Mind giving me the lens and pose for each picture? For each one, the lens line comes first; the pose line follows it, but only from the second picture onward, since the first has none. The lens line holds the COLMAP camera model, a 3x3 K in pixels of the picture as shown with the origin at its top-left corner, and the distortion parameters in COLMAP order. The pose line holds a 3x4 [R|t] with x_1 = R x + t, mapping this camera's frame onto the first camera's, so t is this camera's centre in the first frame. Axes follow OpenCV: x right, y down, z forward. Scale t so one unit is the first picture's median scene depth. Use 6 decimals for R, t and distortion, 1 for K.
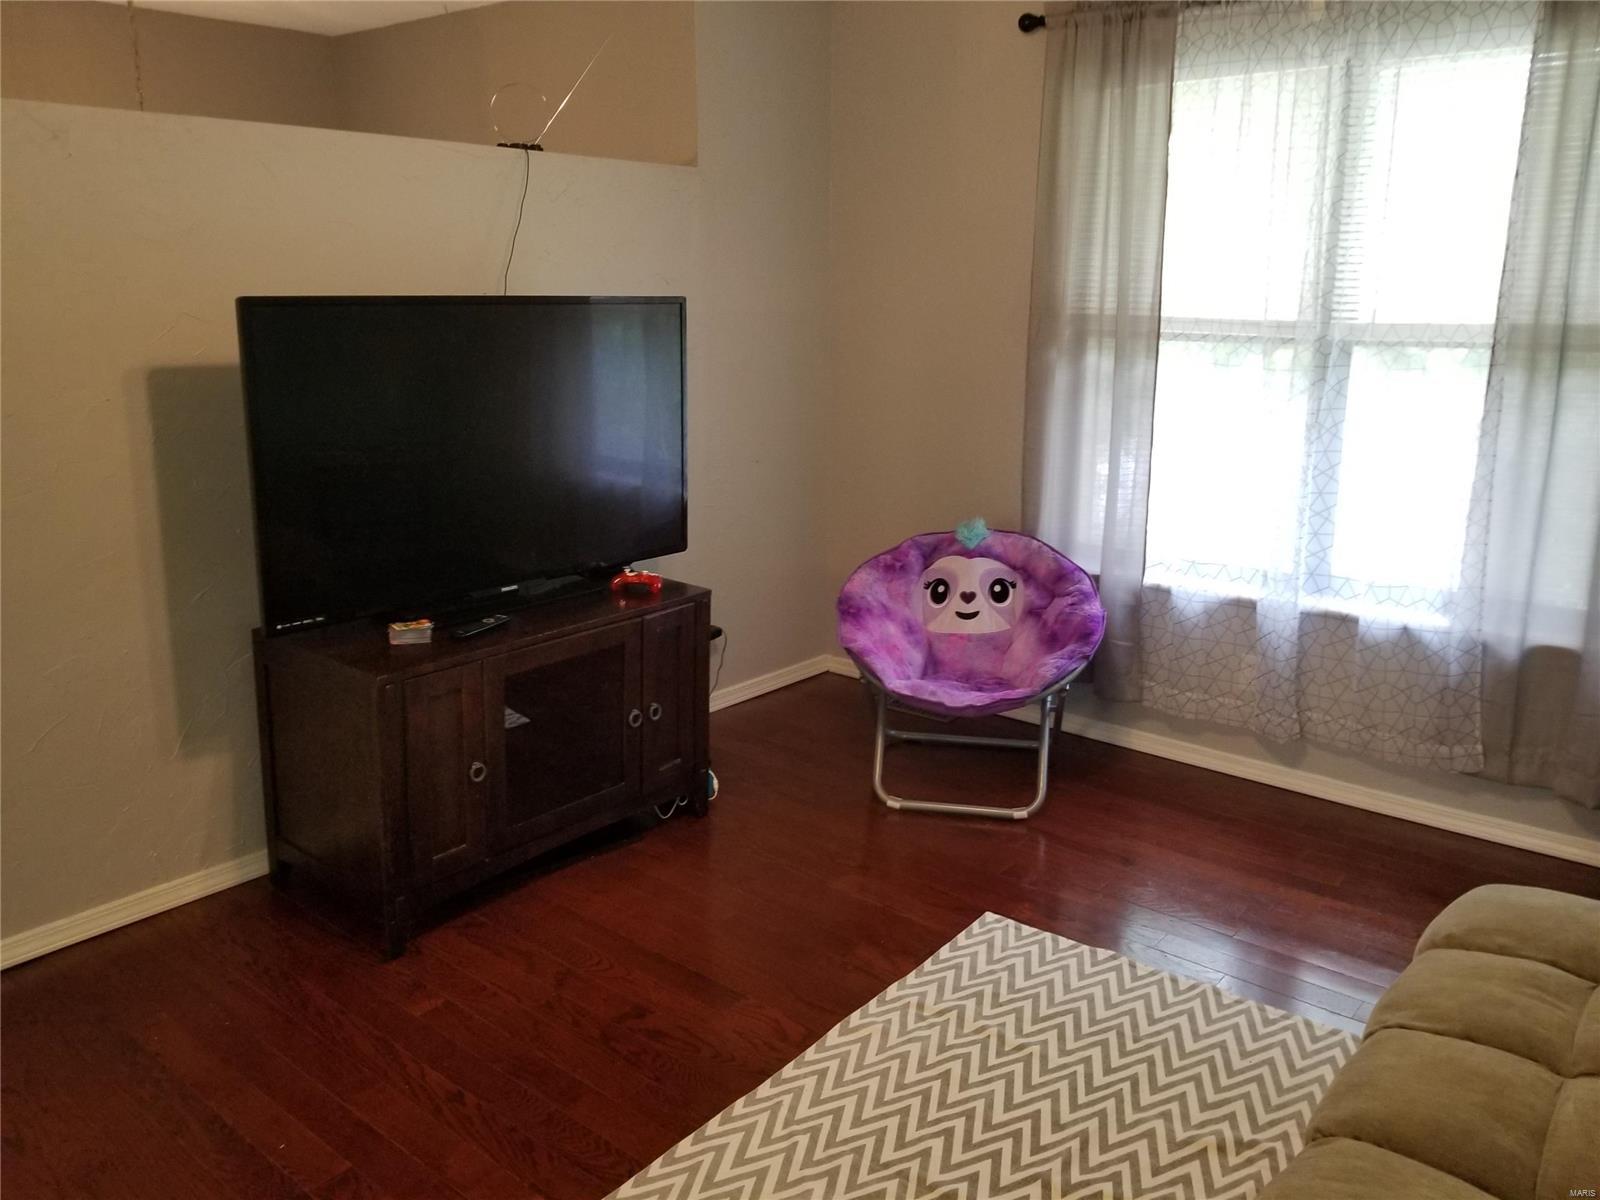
lens RADIAL K [[1292.2, 0, 806.7], [0, 1292.2, 567.8], [0, 0, 1]] dist [0.051360, -0.060809]
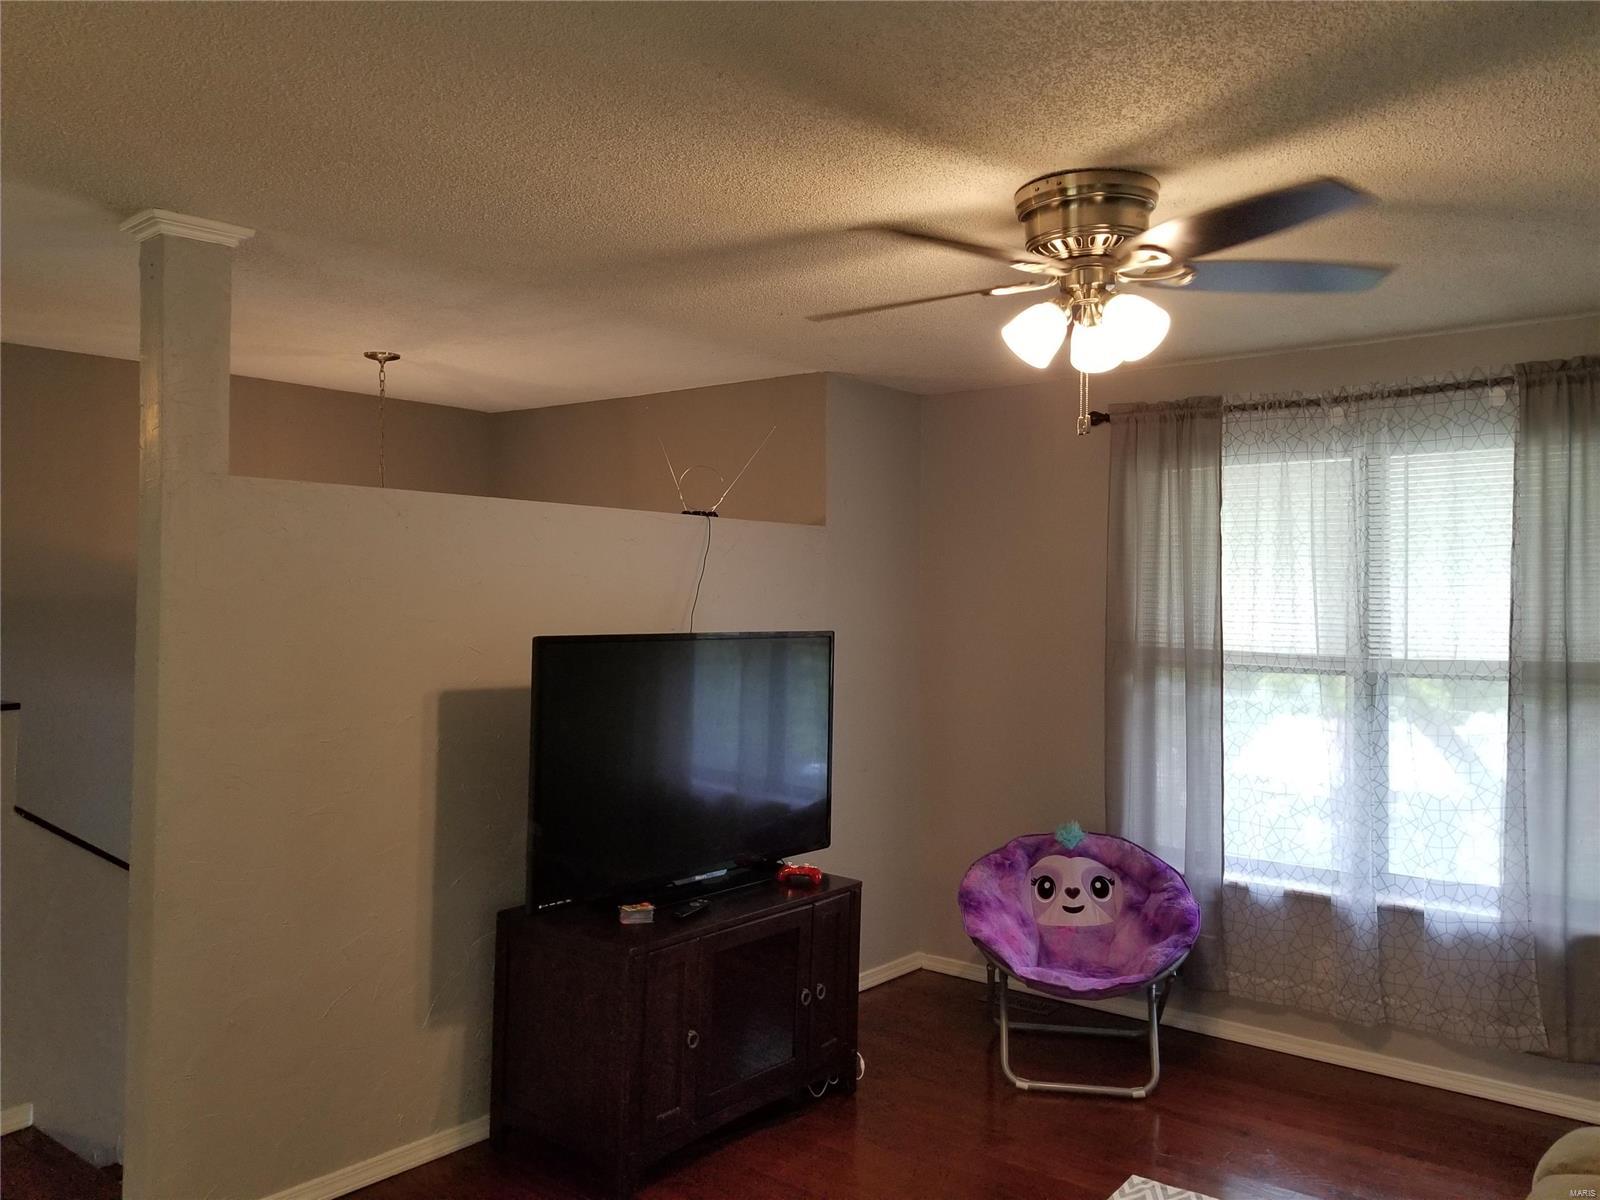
lens RADIAL K [[1281.6, 0, 779.3], [0, 1281.6, 568.3], [0, 0, 1]] dist [0.069415, -0.134142]
pose [[0.999981, 0.005610, 0.002697, -0.142597], [-0.004799, 0.970797, -0.239854, 0.019790], [-0.003963, 0.239836, 0.970805, -0.171290]]
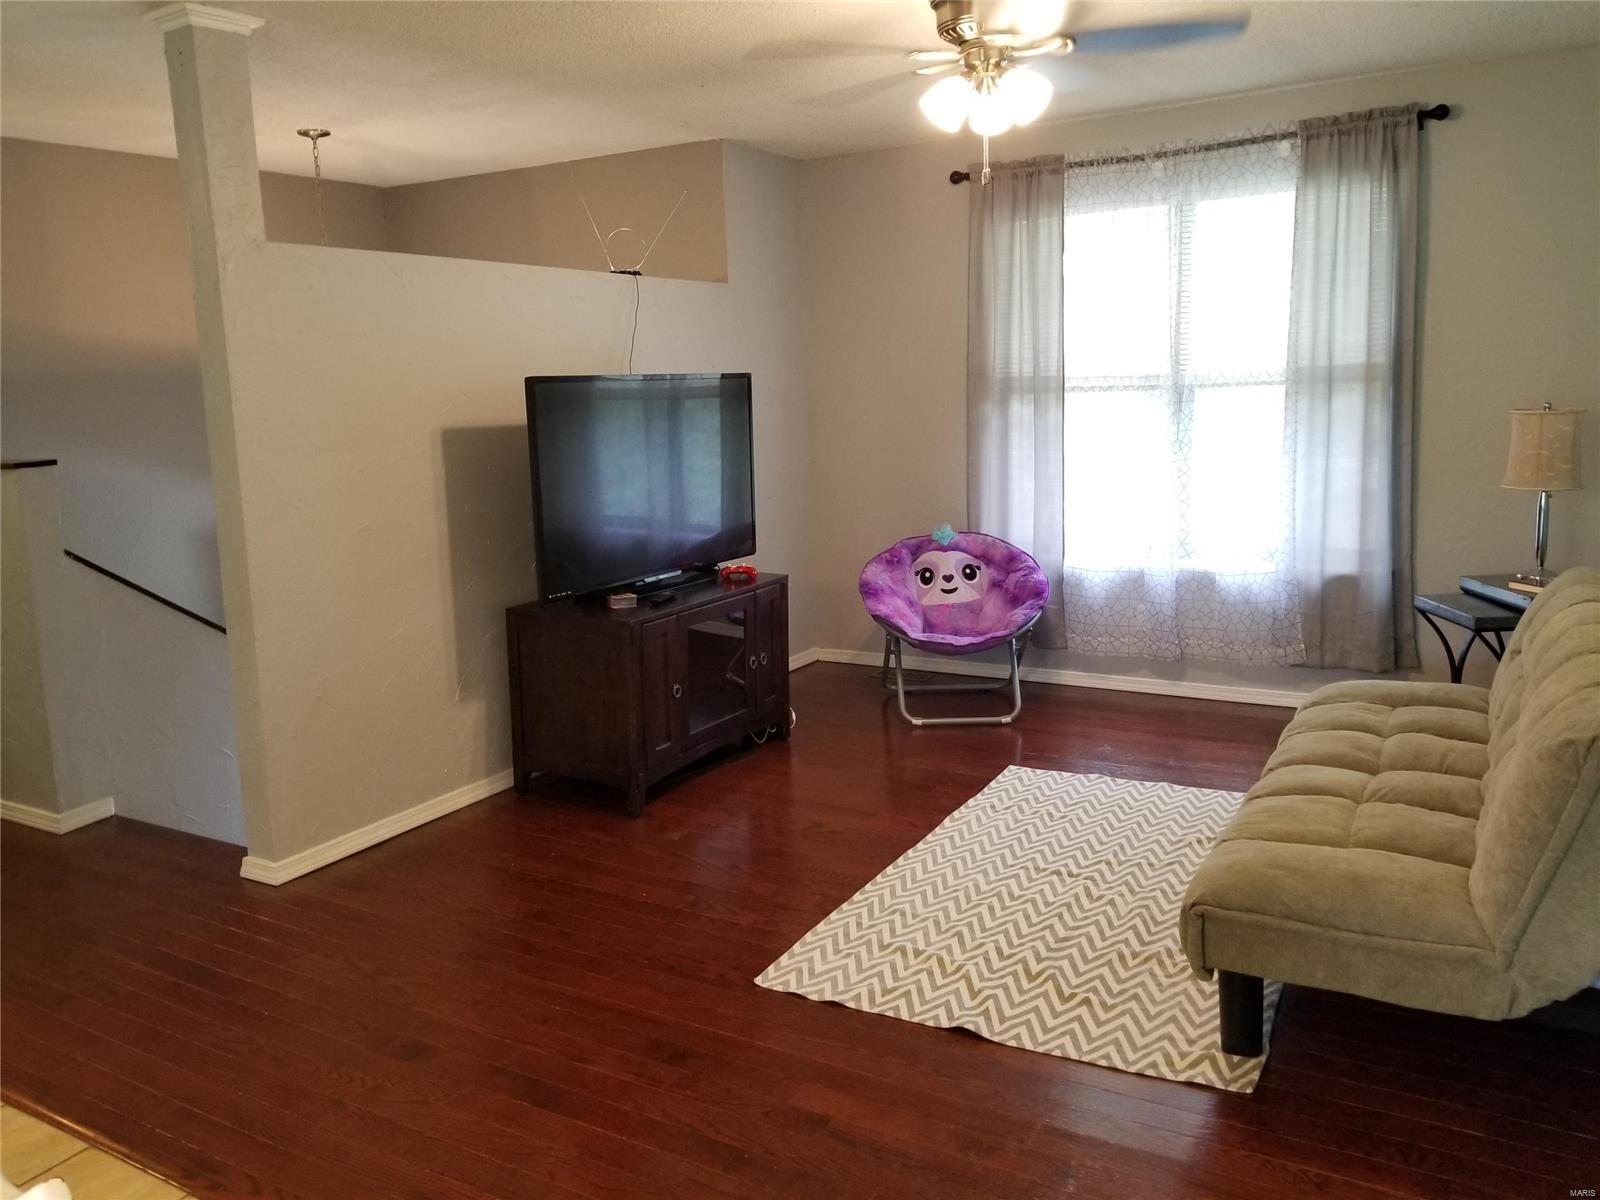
lens RADIAL K [[1281.1, 0, 776.7], [0, 1281.1, 594.1], [0, 0, 1]] dist [0.079274, -0.164714]
pose [[0.988425, -0.063713, 0.137685, -0.263311], [0.071517, 0.996057, -0.052495, 0.103885], [-0.133797, 0.061734, 0.989084, -0.368393]]
